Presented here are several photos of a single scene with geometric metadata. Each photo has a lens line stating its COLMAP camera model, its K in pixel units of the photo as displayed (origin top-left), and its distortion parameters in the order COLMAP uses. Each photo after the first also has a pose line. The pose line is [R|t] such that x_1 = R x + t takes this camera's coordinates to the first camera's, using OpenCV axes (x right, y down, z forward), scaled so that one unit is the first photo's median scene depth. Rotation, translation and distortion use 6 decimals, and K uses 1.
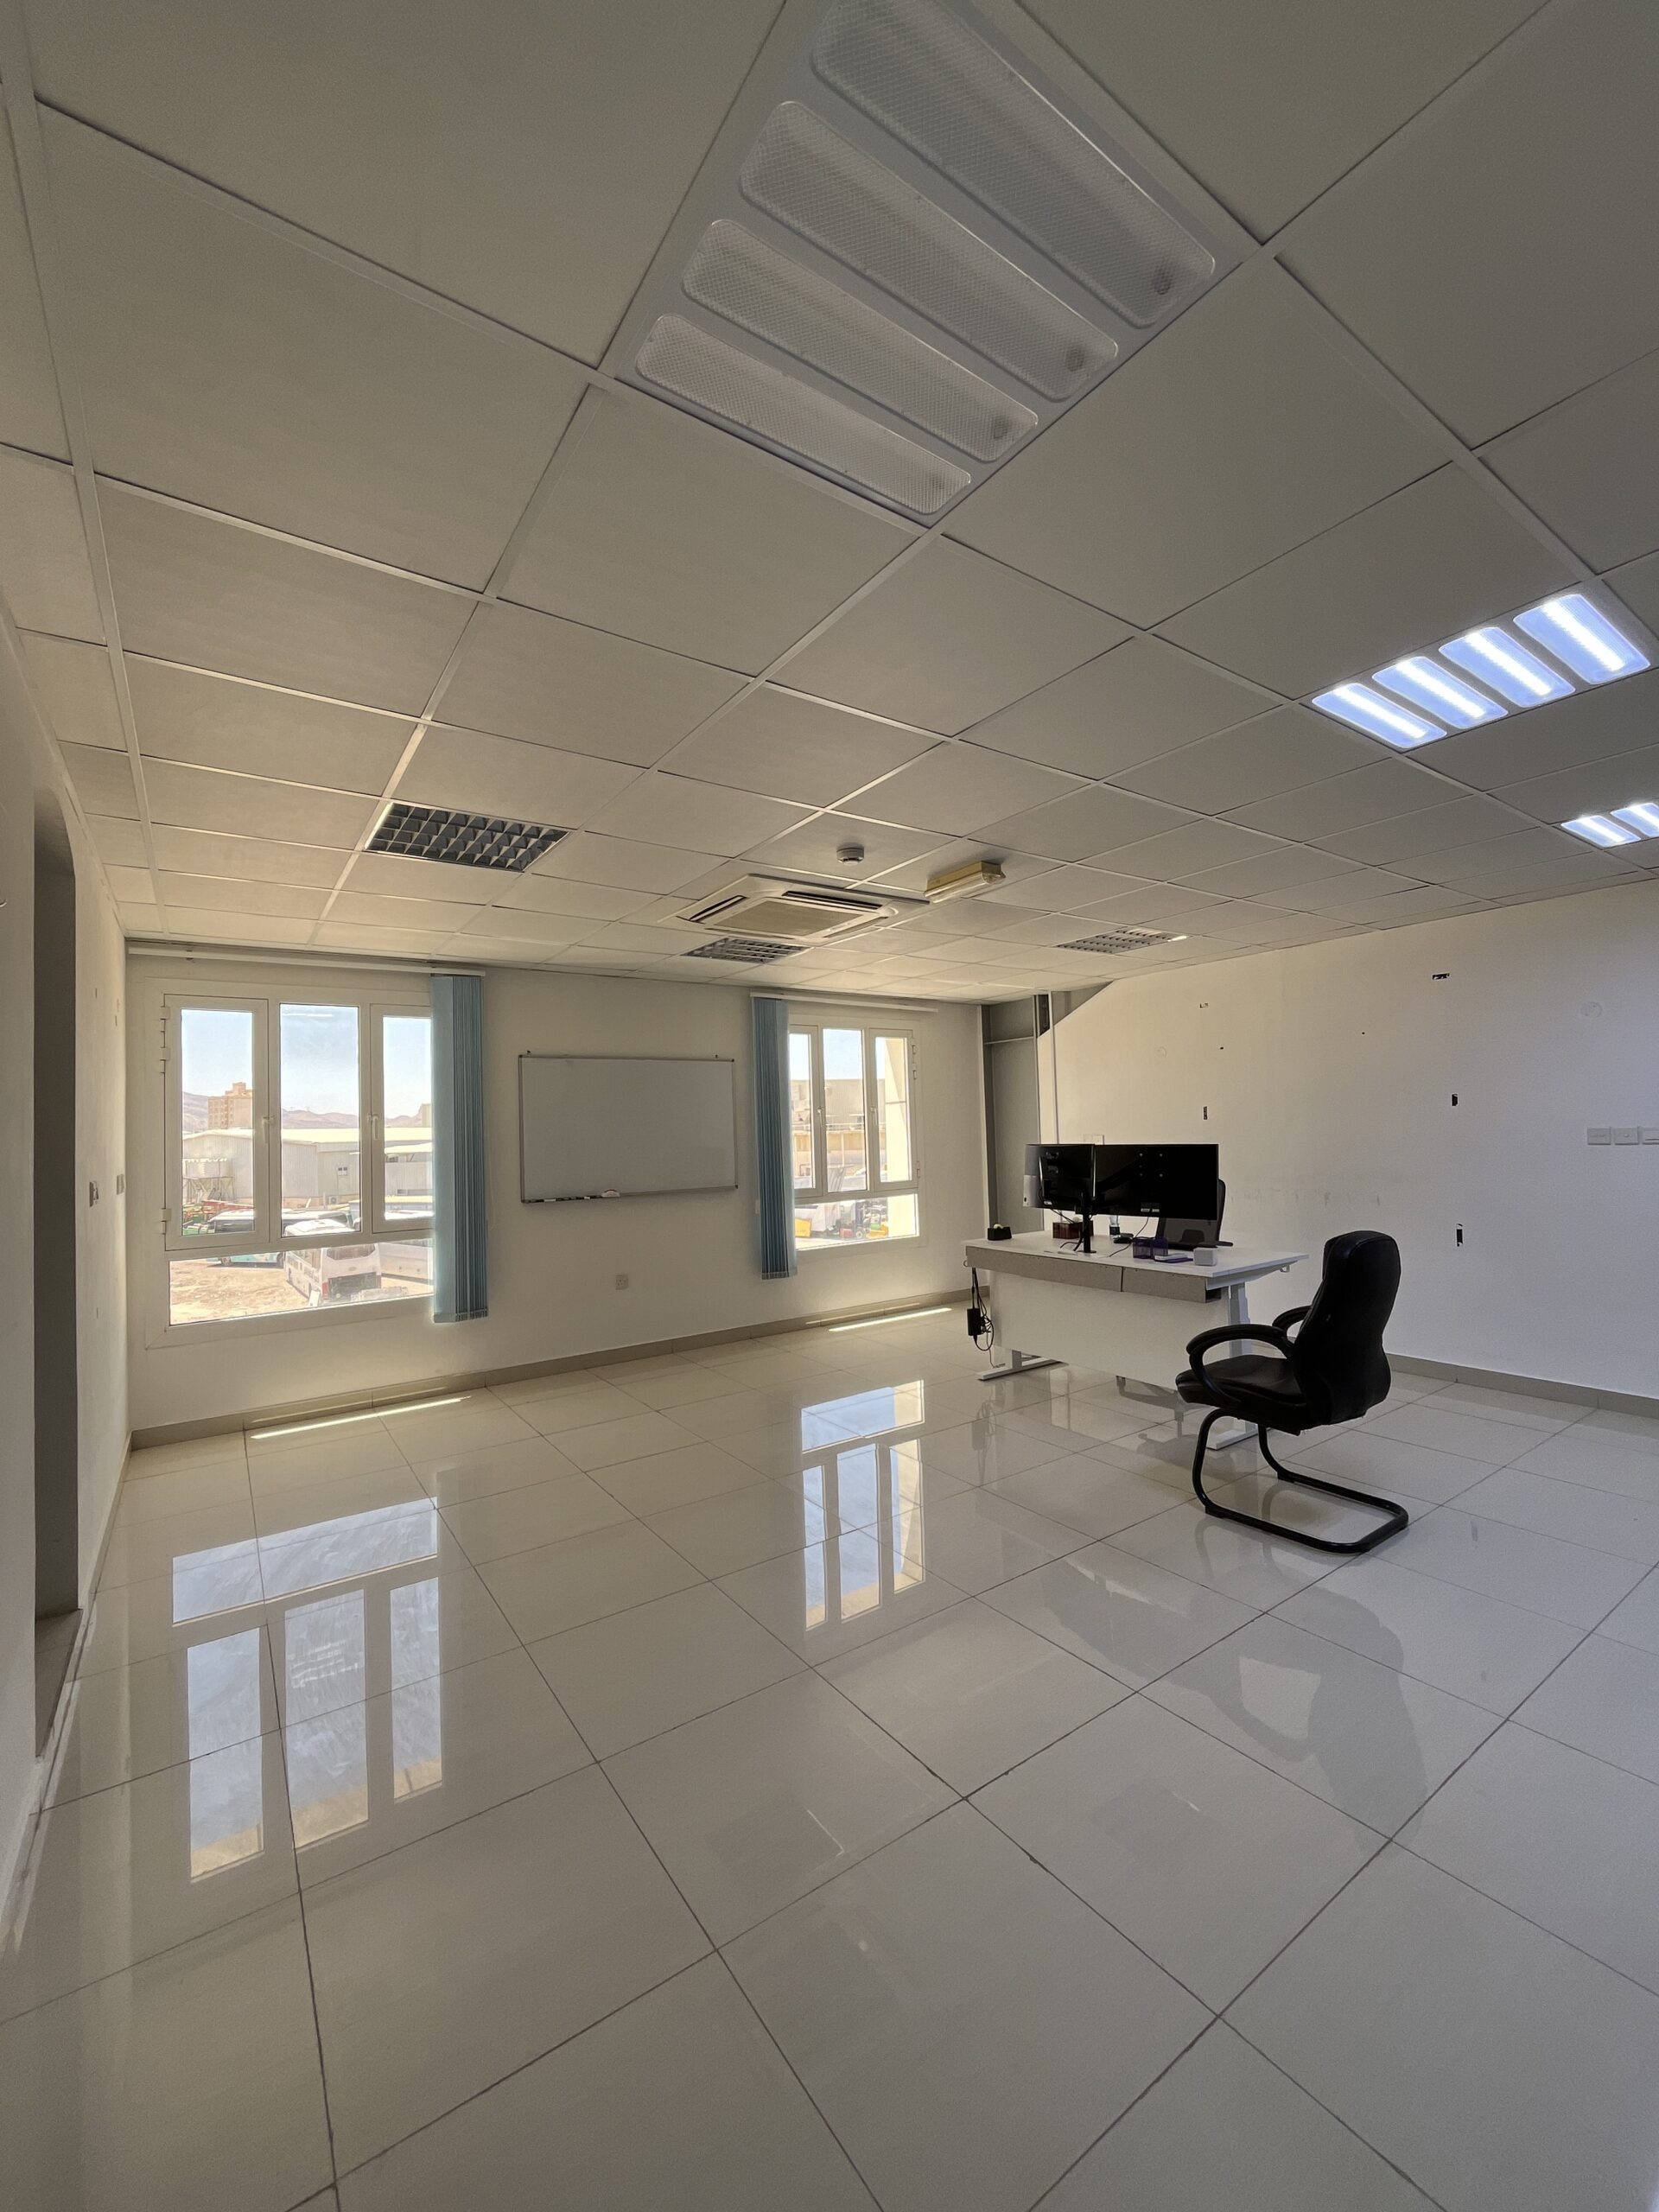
lens RADIAL K [[894.5, 0, 823.8], [0, 894.5, 1108.5], [0, 0, 1]] dist [0.001332, 0.000010]
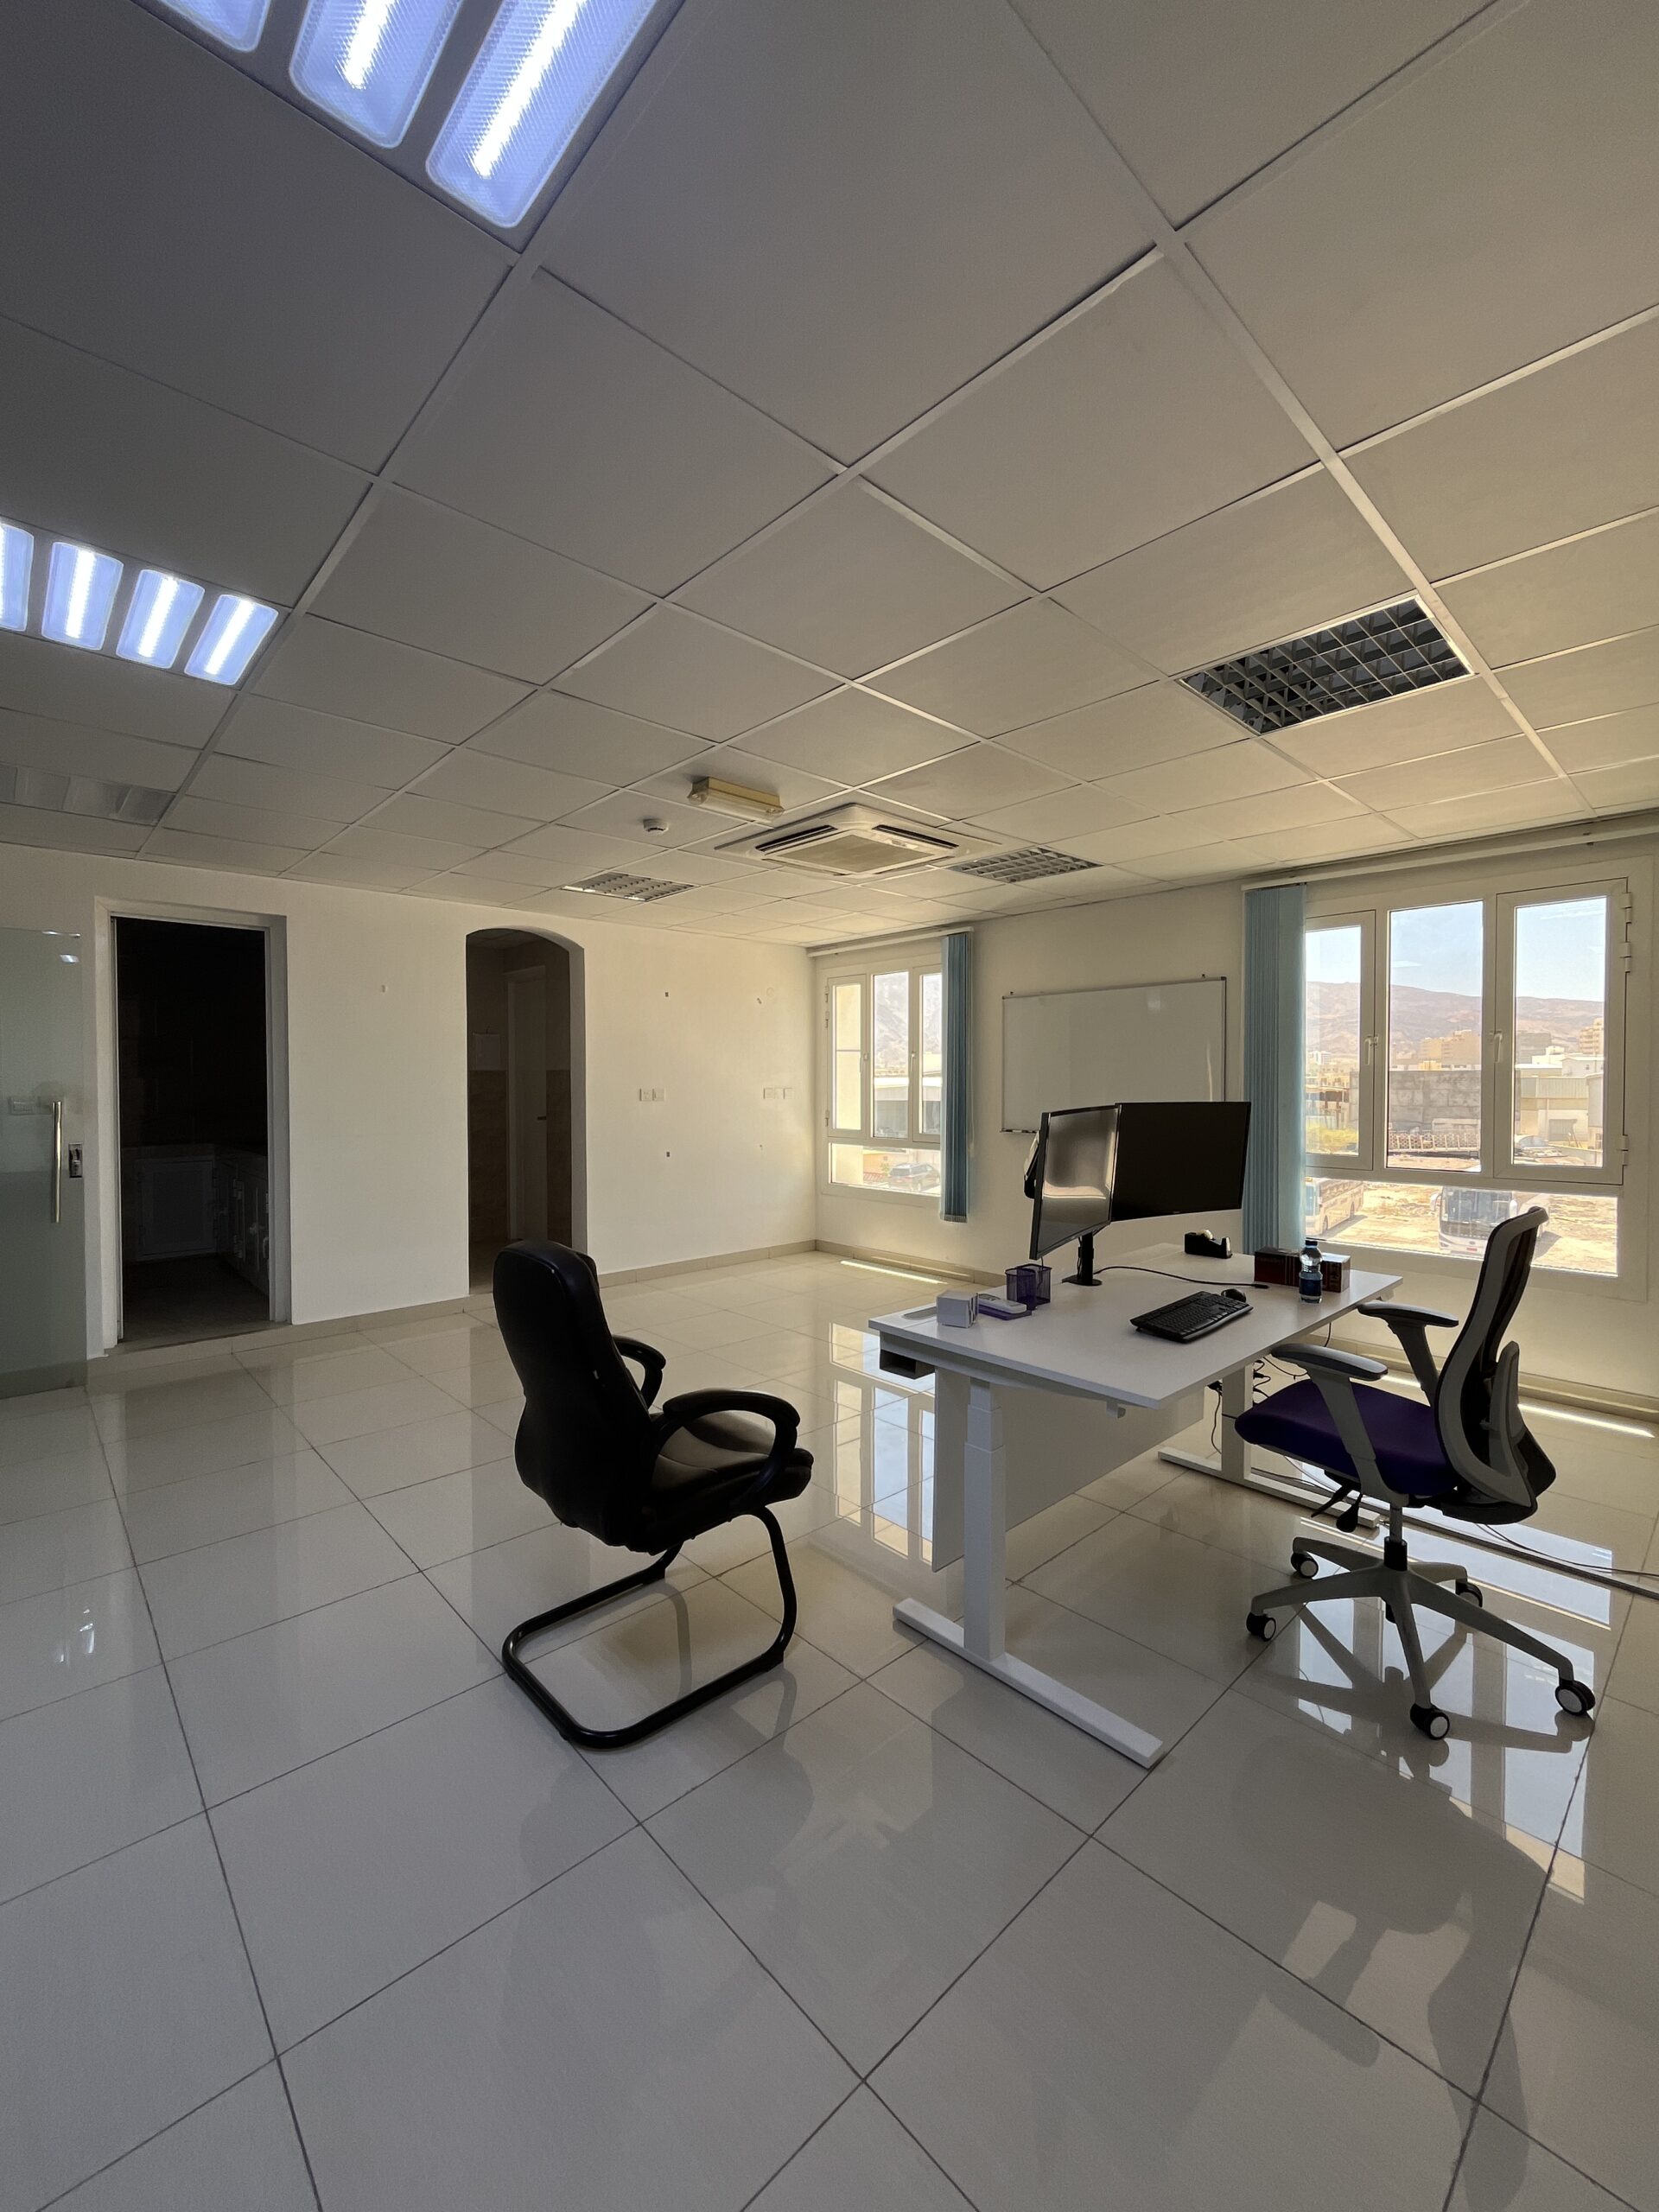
lens RADIAL K [[894.5, 0, 805.6], [0, 894.5, 1090.5], [0, 0, 1]] dist [0.001332, 0.000010]
pose [[0.143786, 0.053985, -0.988135, 0.623674], [0.038144, 0.997467, 0.060046, -0.017687], [0.988873, -0.046325, 0.141362, 0.525585]]
